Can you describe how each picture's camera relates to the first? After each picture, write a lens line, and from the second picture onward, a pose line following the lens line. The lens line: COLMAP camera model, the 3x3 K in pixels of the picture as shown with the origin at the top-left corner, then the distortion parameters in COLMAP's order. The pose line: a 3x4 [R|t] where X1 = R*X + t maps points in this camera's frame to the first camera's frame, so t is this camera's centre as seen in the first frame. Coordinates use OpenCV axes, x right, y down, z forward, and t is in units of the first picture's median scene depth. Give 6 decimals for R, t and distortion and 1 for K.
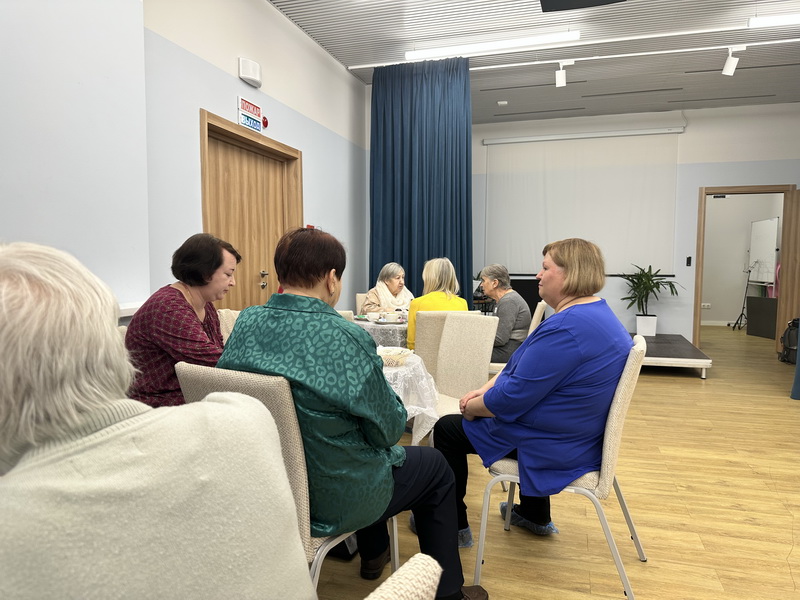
lens RADIAL K [[562.4, 0, 400.1], [0, 562.4, 300.8], [0, 0, 1]] dist [-0.001370, -0.003967]
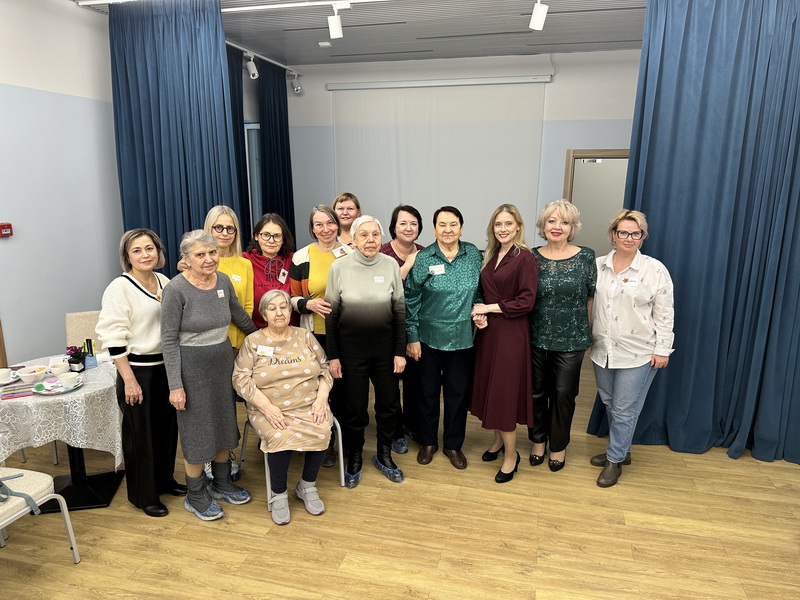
lens RADIAL K [[562.4, 0, 399.3], [0, 562.4, 300.0], [0, 0, 1]] dist [-0.001370, -0.003967]
pose [[0.999377, -0.002928, 0.035179, 0.326512], [-0.002241, 0.989280, 0.146013, -0.132180], [-0.035229, -0.146000, 0.988657, 0.176610]]
